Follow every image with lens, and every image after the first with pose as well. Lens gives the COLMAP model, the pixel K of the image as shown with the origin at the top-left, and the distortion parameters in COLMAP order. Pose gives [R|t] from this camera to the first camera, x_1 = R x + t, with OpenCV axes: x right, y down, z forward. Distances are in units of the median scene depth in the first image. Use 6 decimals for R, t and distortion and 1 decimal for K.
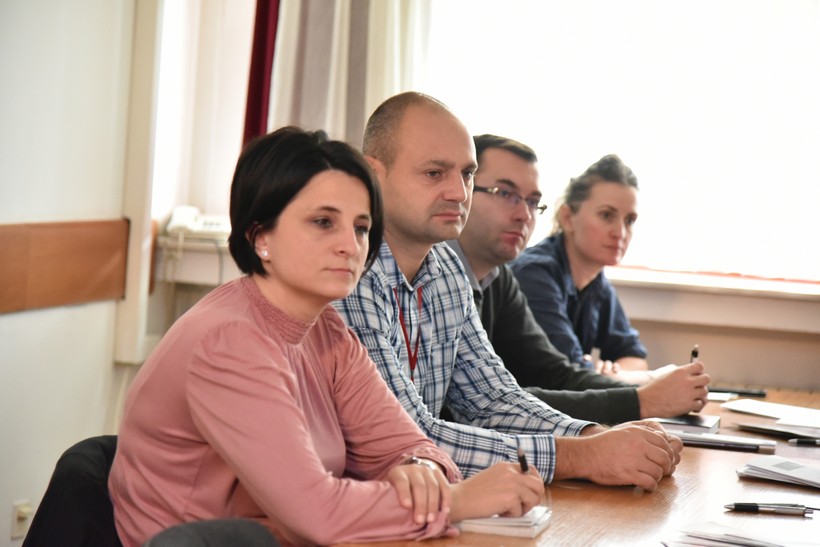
lens RADIAL K [[2354.9, 0, 410.1], [0, 2354.9, 274.9], [0, 0, 1]] dist [0.187725, 0.000000]
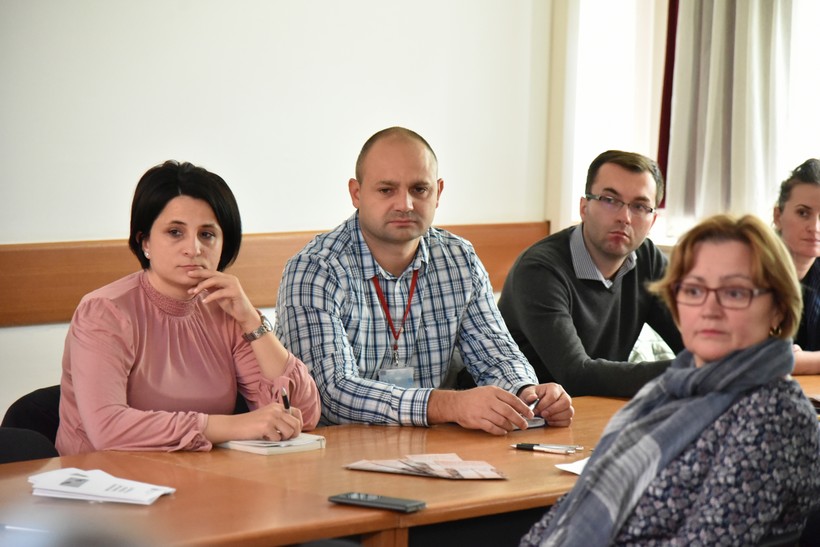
lens RADIAL K [[2724.1, 0, 409.8], [0, 2724.1, 272.6], [0, 0, 1]] dist [0.131827, 0.000000]
pose [[0.837211, -0.006778, -0.546838, 0.840856], [0.006928, 0.999974, -0.001787, 0.005481], [0.546836, -0.002293, 0.837236, -0.263358]]
